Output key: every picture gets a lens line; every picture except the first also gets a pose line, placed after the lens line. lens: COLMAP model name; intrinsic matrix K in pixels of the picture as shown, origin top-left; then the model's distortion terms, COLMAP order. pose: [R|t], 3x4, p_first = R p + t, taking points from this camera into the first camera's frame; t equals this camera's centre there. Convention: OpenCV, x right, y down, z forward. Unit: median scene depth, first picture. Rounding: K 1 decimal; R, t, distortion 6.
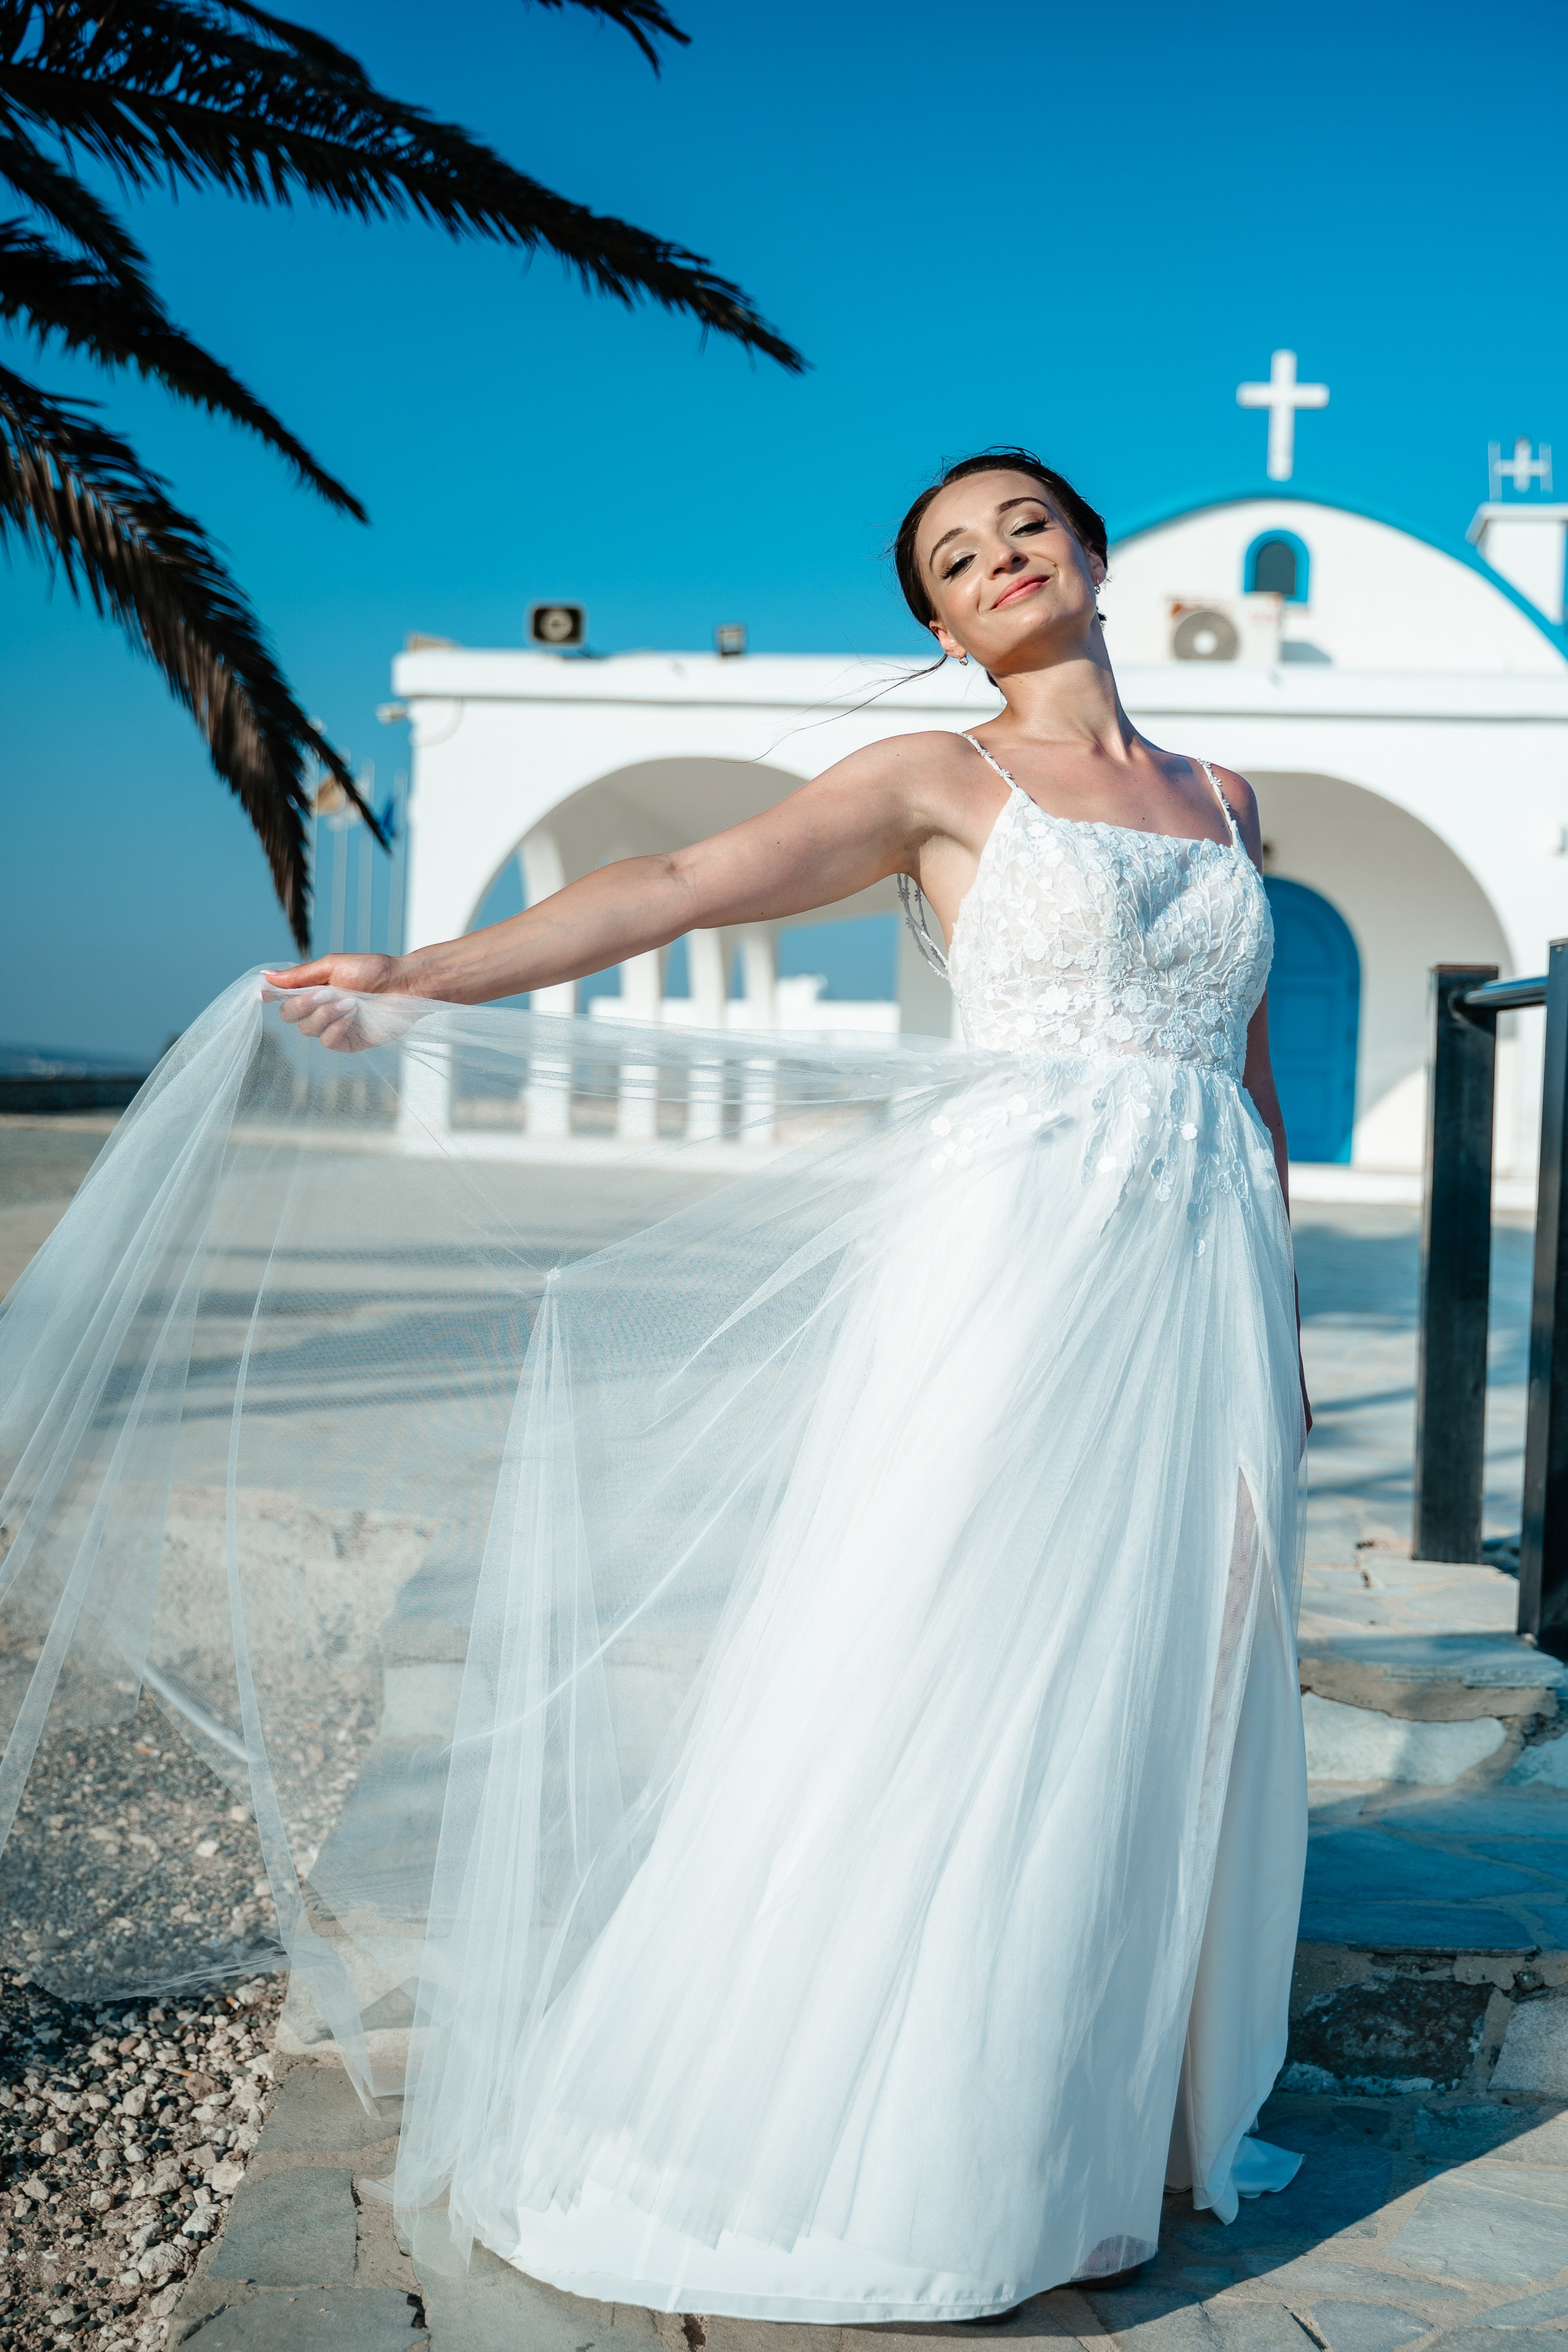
lens RADIAL K [[2806.1, 0, 795.9], [0, 2806.1, 1171.7], [0, 0, 1]] dist [0.003405, 0.000000]
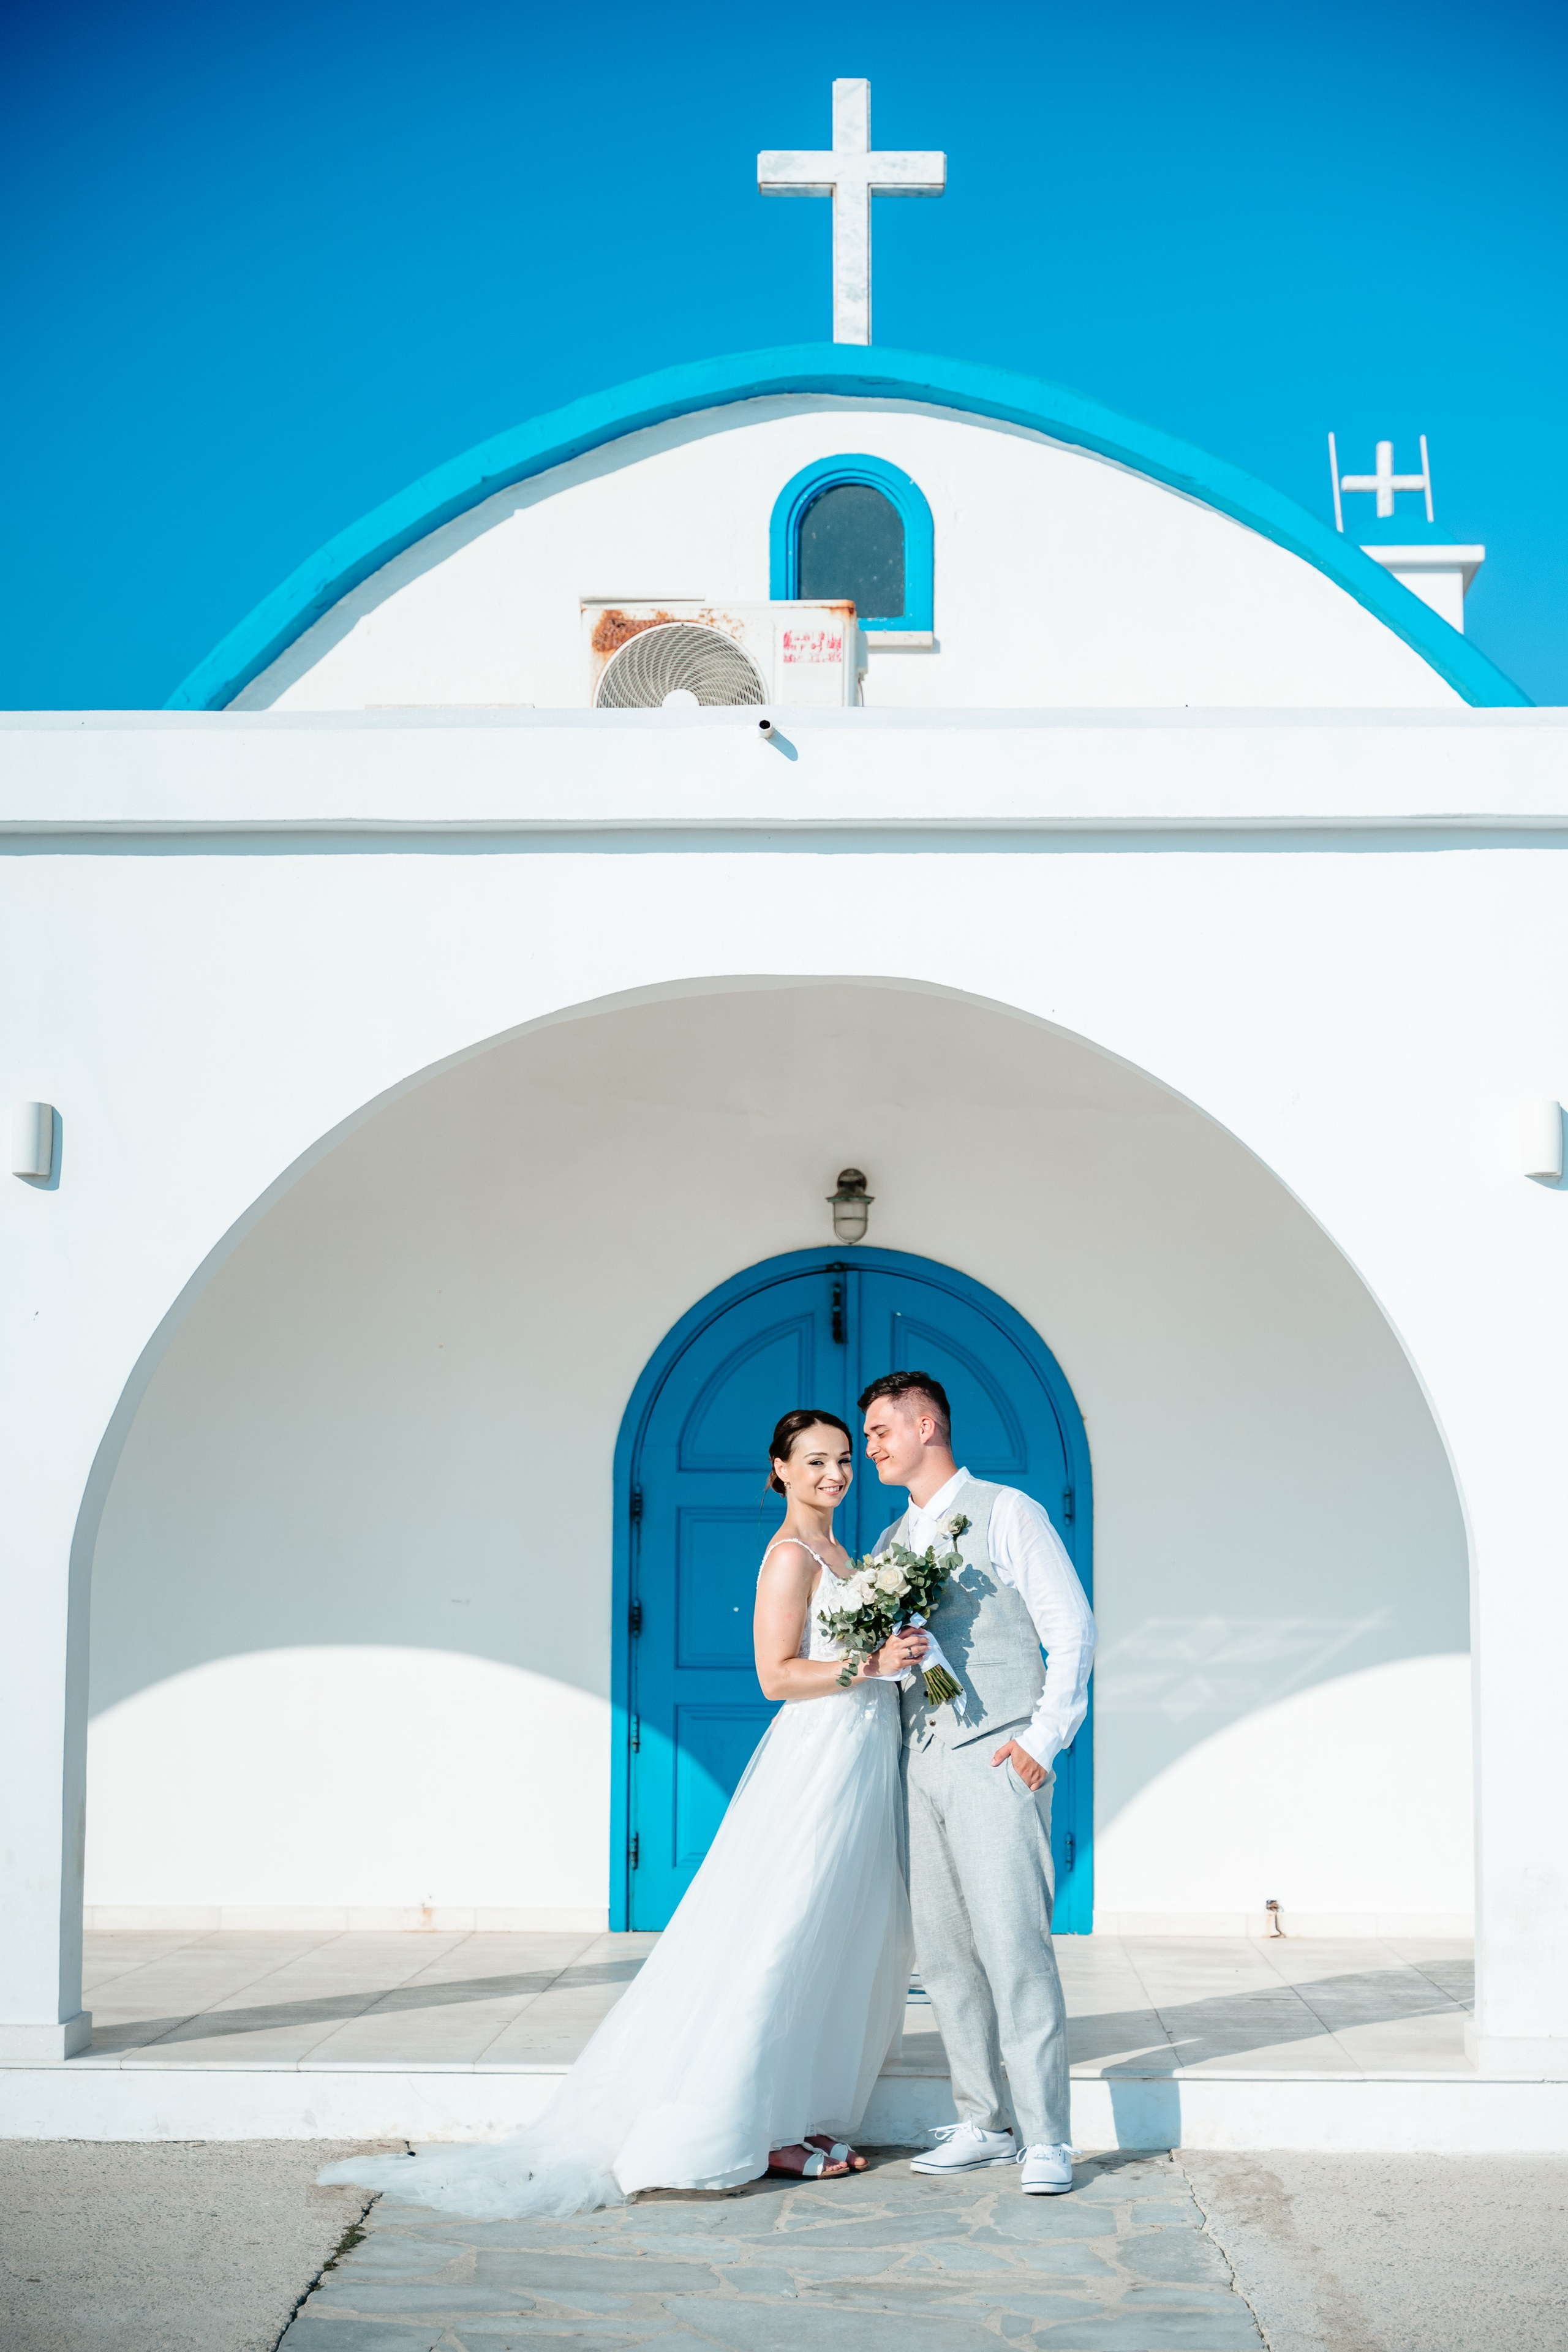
lens RADIAL K [[3892.7, 0, 775.5], [0, 3892.7, 1173.9], [0, 0, 1]] dist [0.020203, 0.000000]
pose [[0.995540, -0.025834, 0.090738, 0.351762], [0.036072, 0.992932, -0.113071, -0.171717], [-0.087176, 0.115840, 0.989435, 1.420871]]
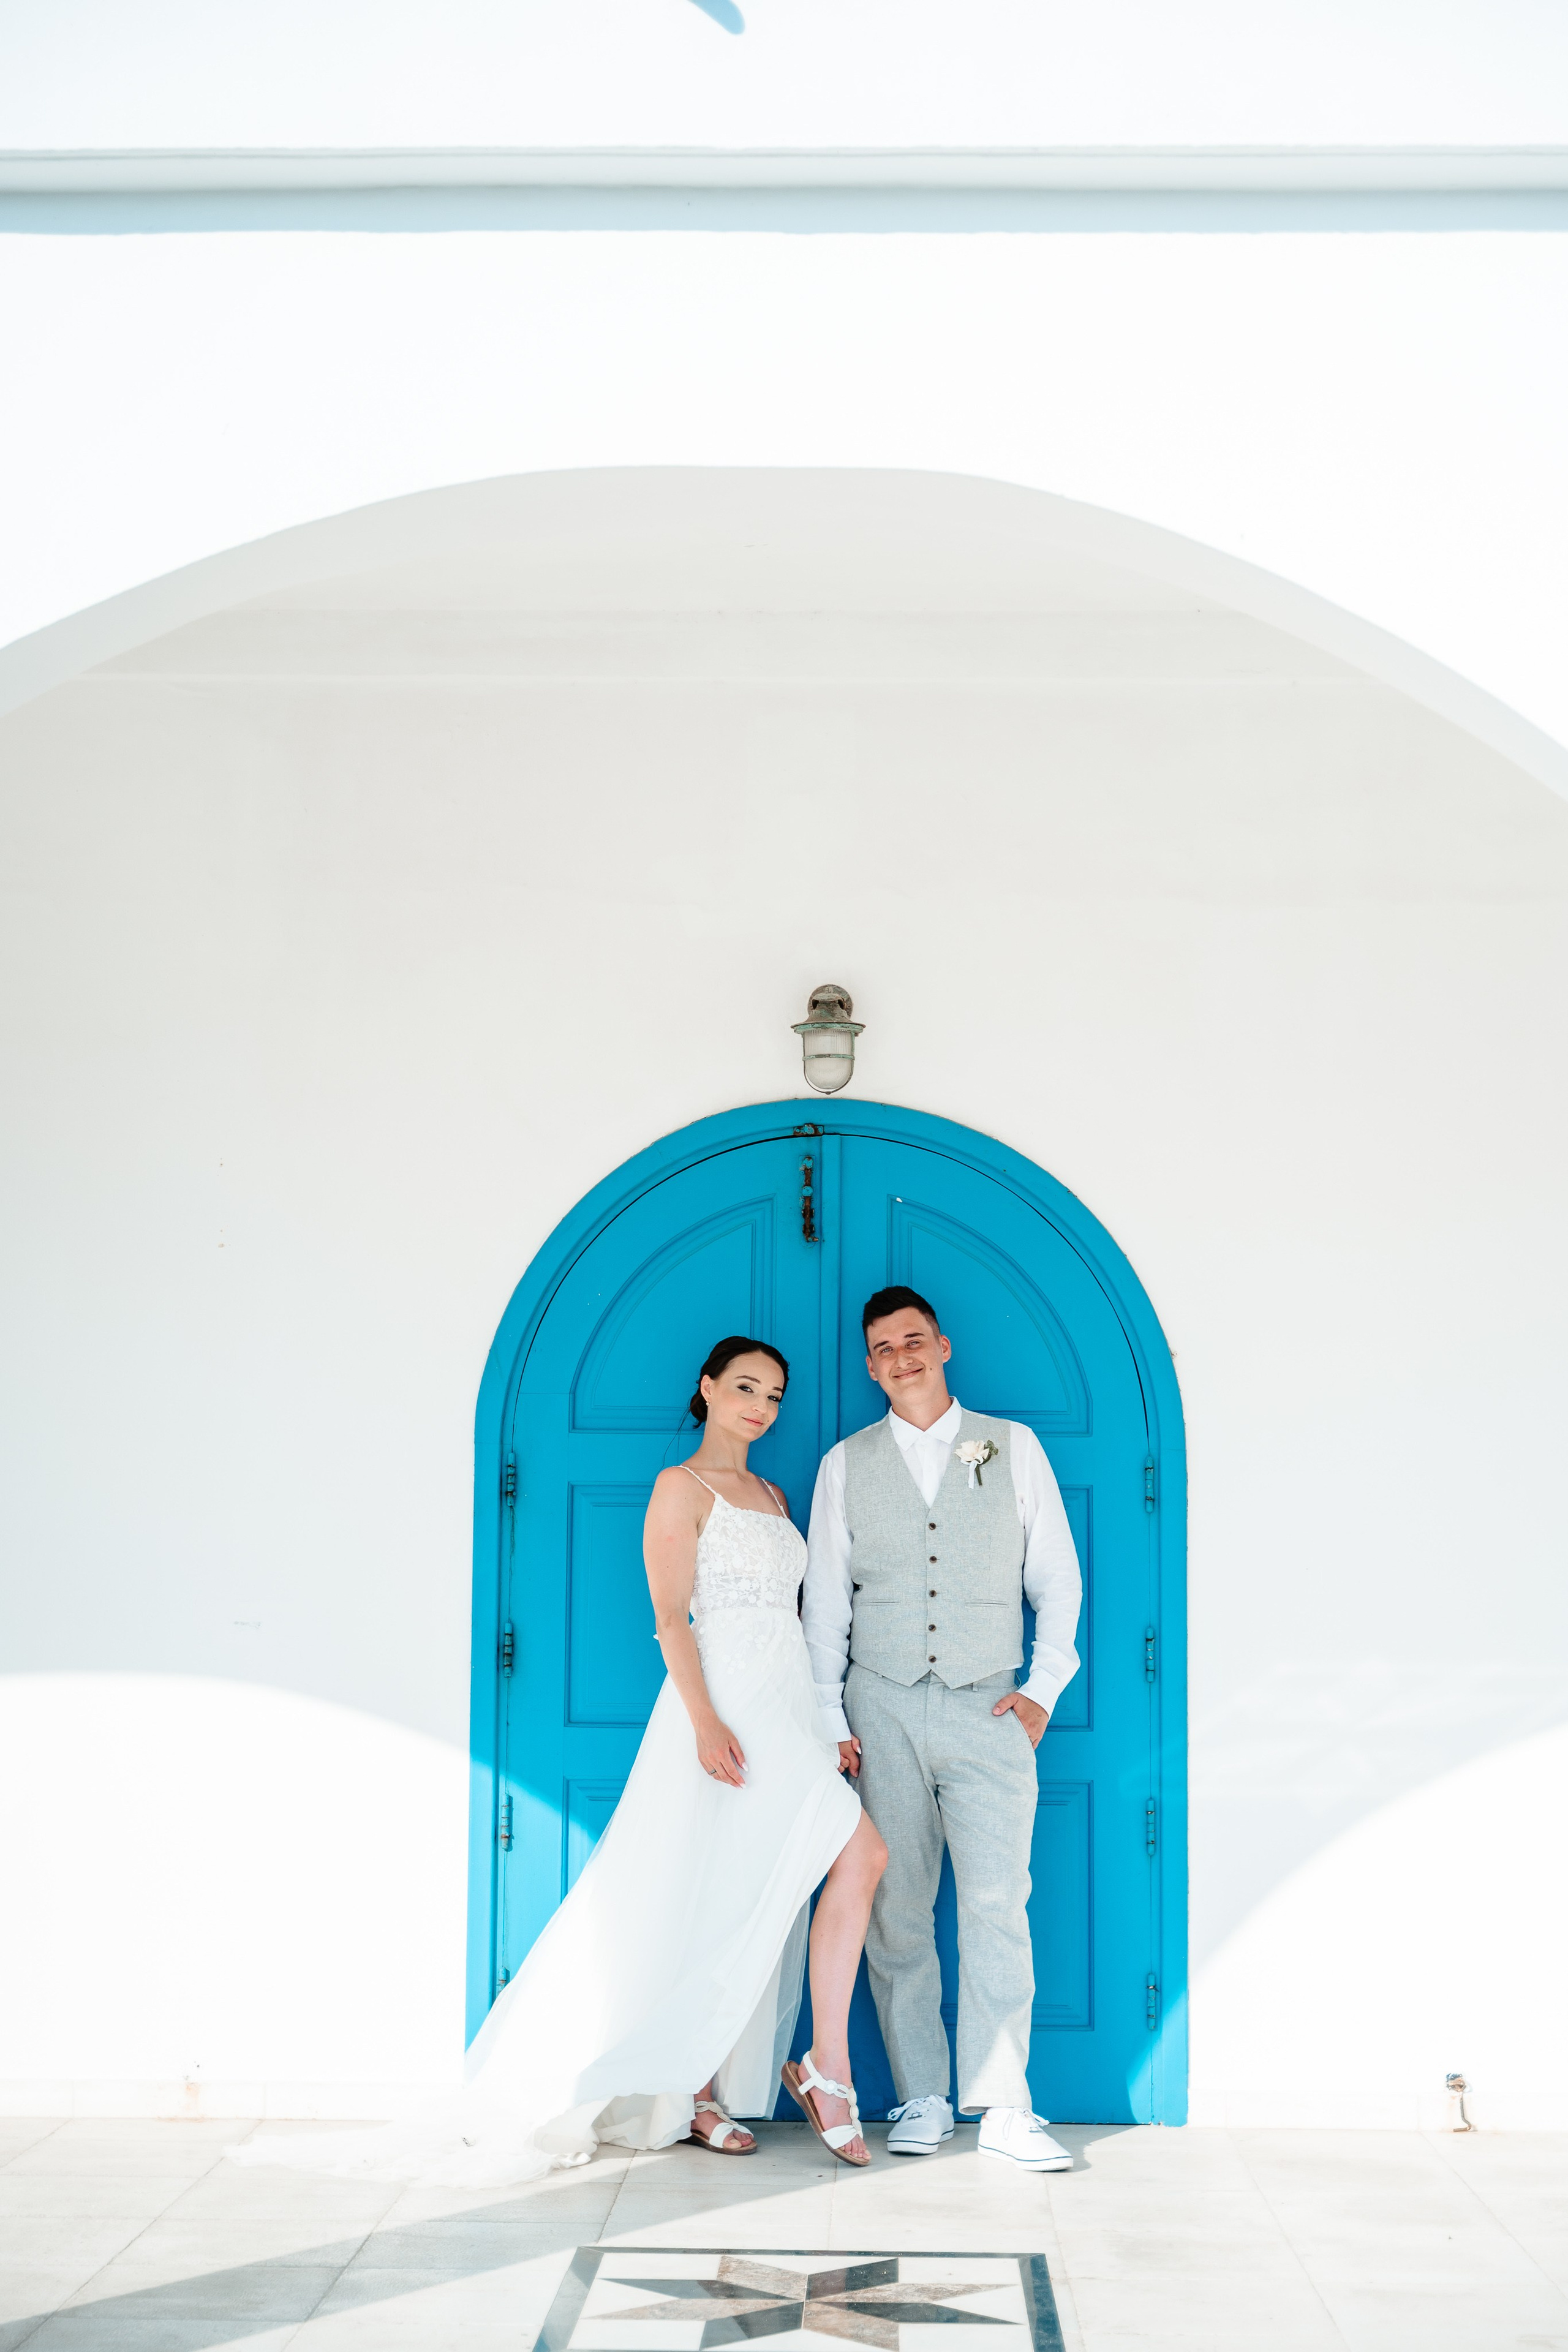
lens RADIAL K [[3415.4, 0, 796.7], [0, 3415.4, 1164.9], [0, 0, 1]] dist [0.011510, 0.000000]
pose [[0.994077, -0.022065, 0.106410, 0.435711], [0.034142, 0.993003, -0.113043, -0.204106], [-0.103171, 0.116006, 0.987876, 2.259433]]
